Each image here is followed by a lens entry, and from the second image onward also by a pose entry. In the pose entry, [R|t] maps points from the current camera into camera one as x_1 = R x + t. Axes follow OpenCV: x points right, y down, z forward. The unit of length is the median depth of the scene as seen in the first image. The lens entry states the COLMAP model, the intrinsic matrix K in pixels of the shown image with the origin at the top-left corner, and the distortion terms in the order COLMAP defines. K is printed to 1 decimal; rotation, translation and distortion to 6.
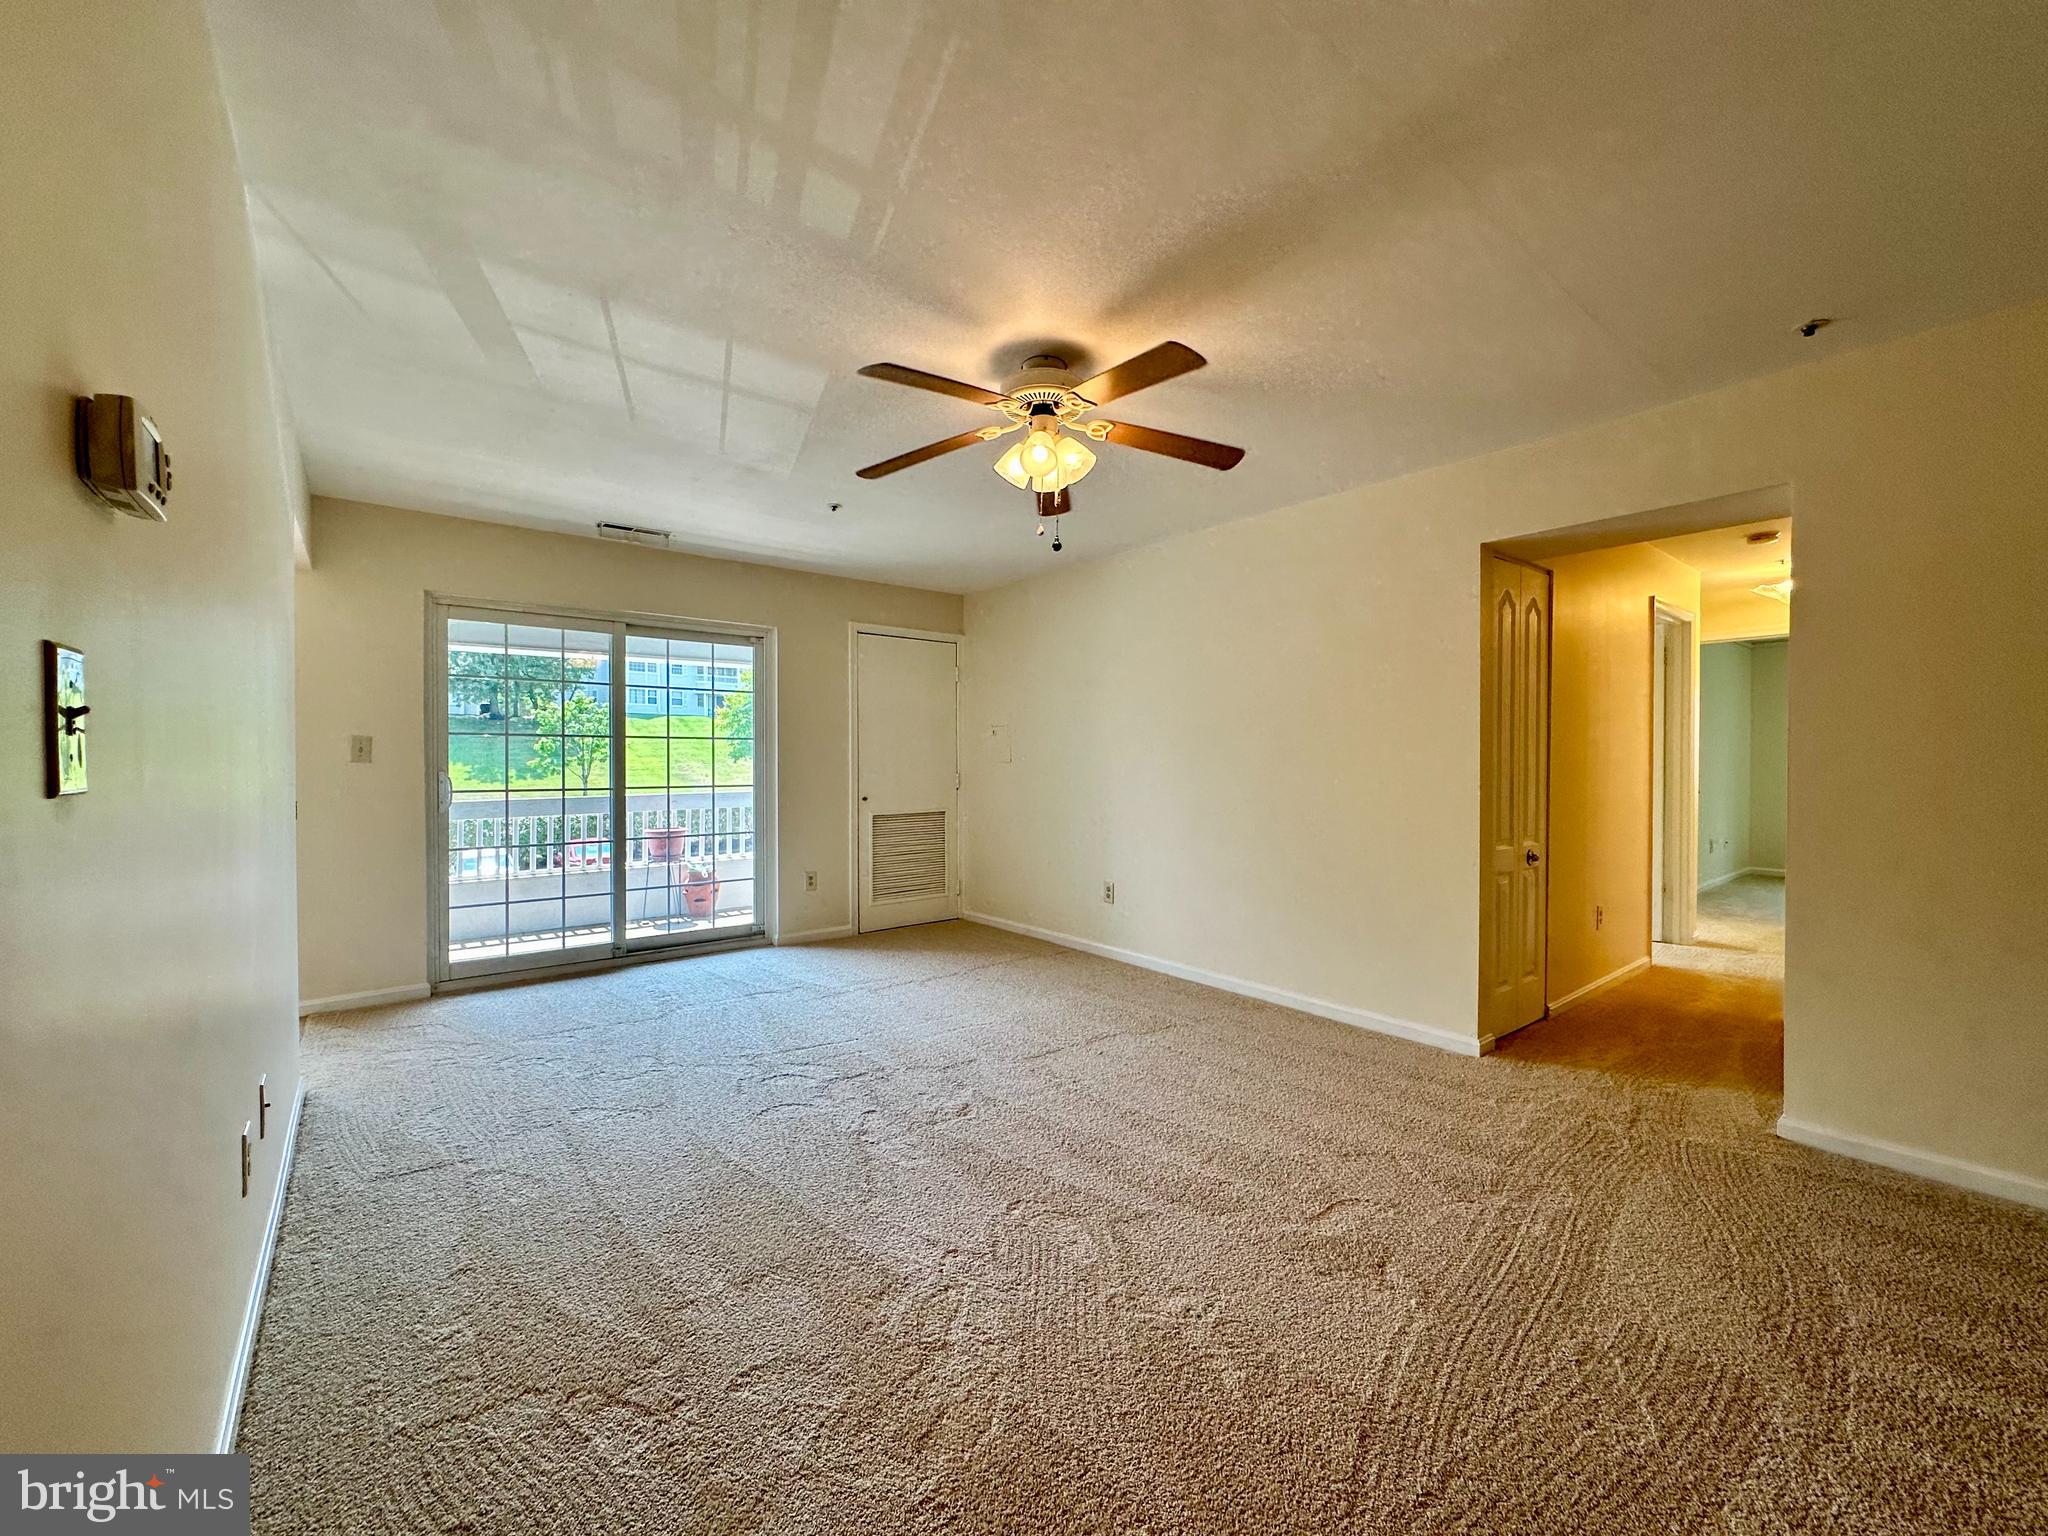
lens RADIAL K [[817.6, 0, 1025.1], [0, 817.6, 768.5], [0, 0, 1]] dist [-0.002953, 0.000968]
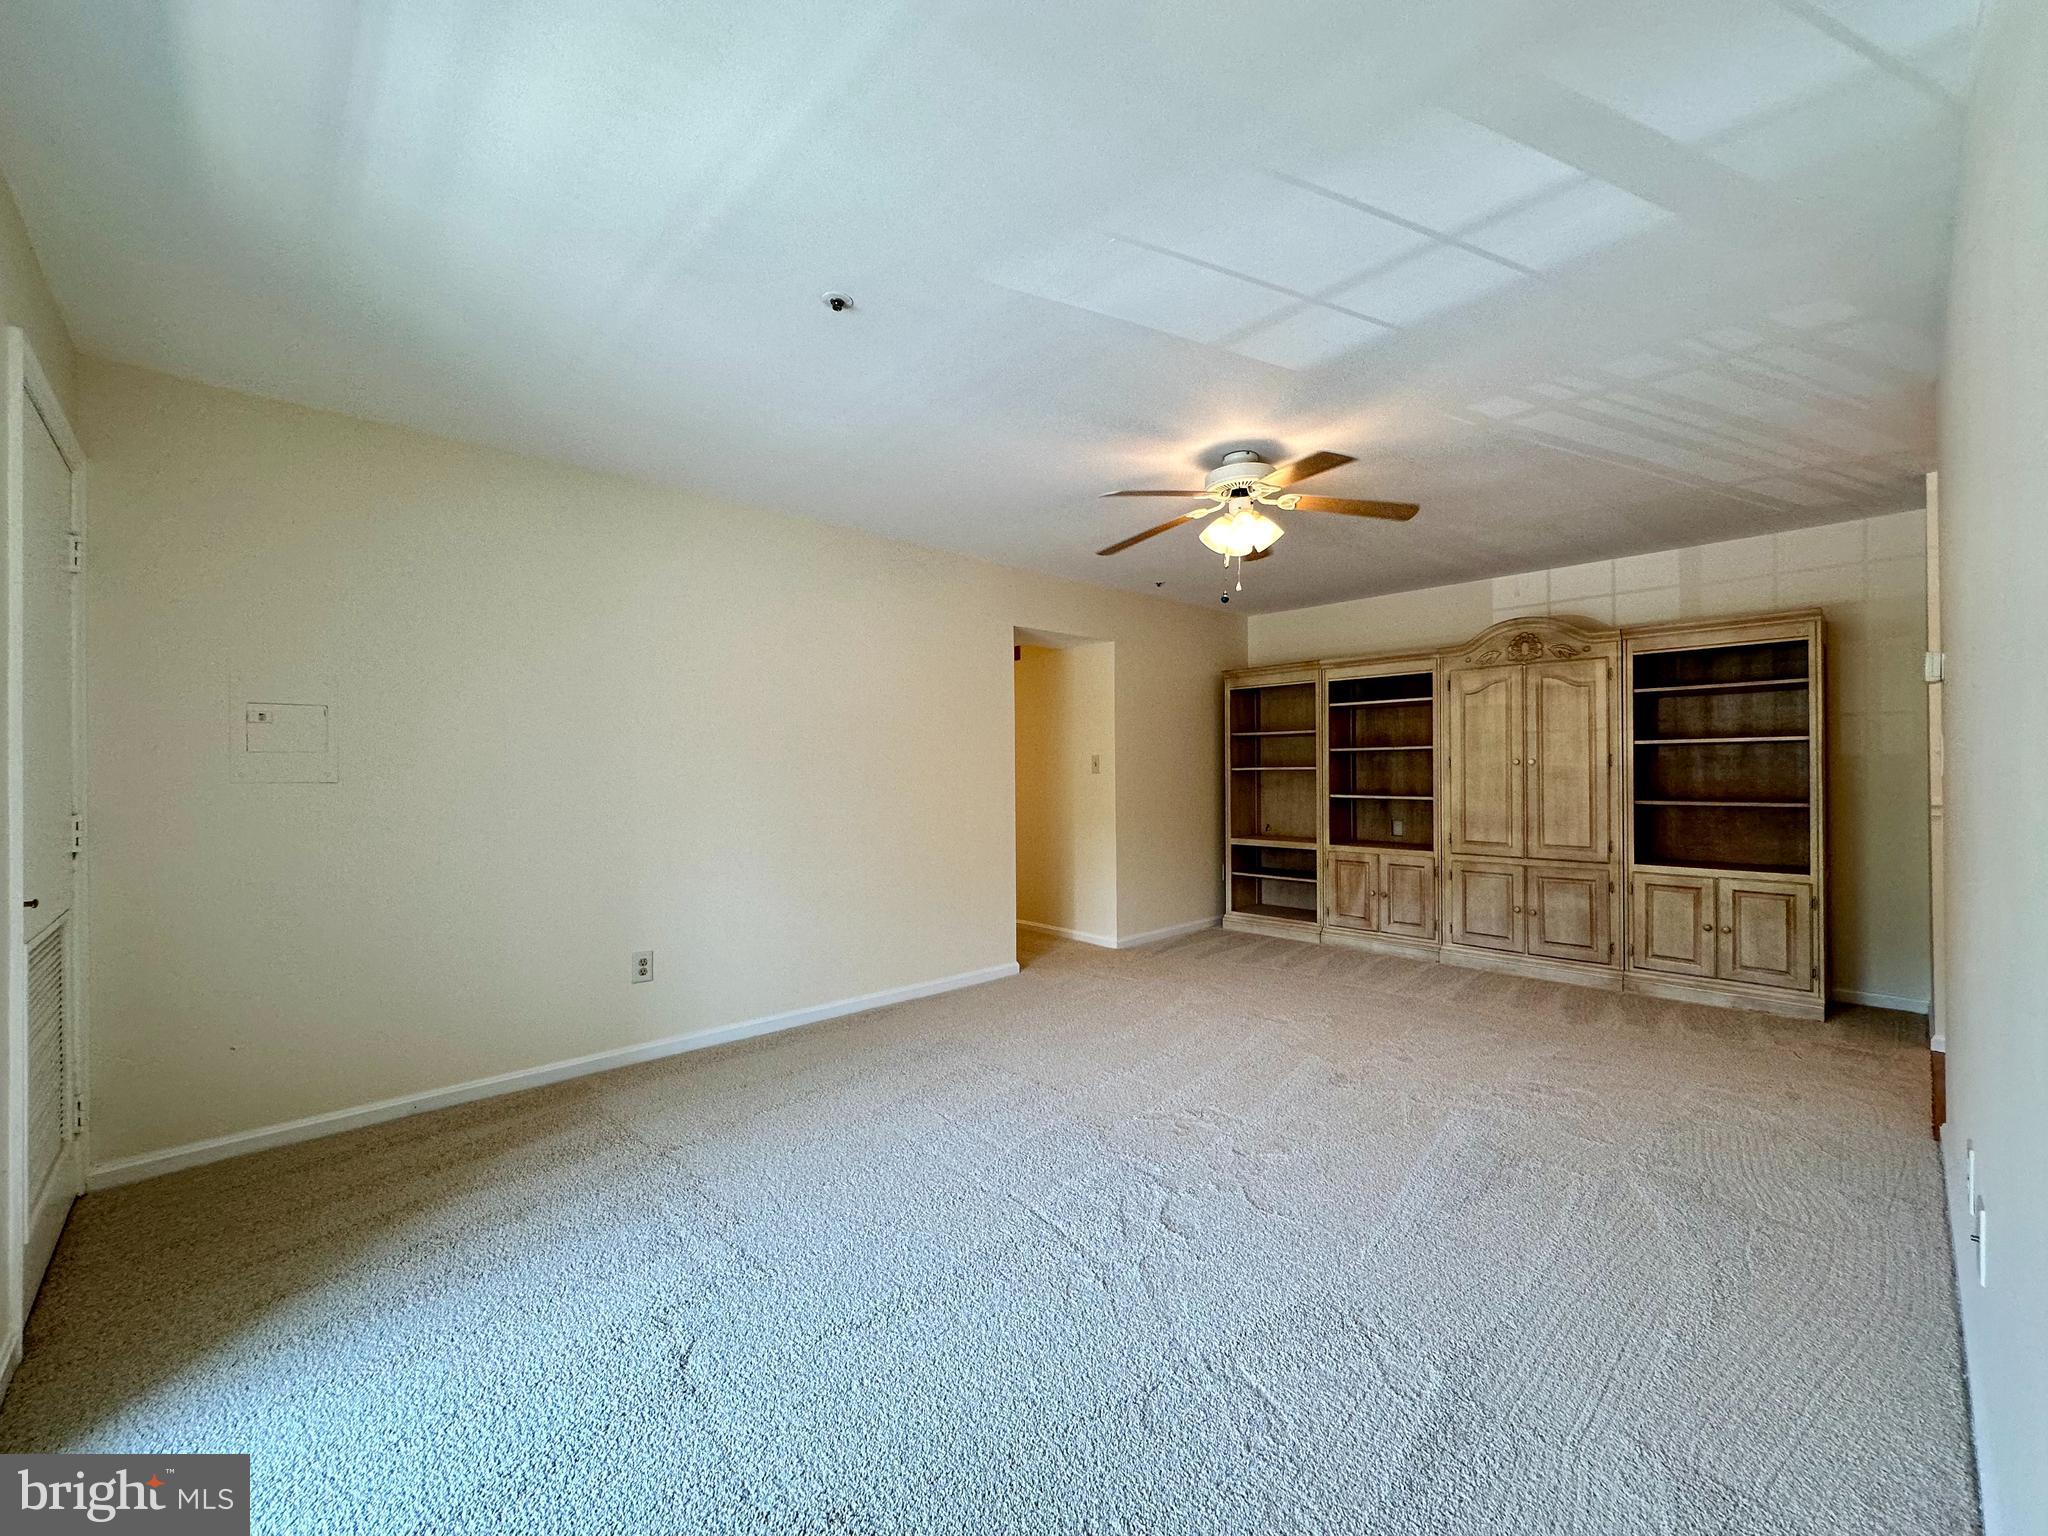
lens RADIAL K [[817.6, 0, 1025.1], [0, 817.6, 768.5], [0, 0, 1]] dist [-0.002953, 0.000968]
pose [[-0.086781, 0.005343, 0.996213, -0.660707], [0.019325, 0.999806, -0.003679, -0.007514], [-0.996040, 0.018932, -0.086867, 0.792653]]
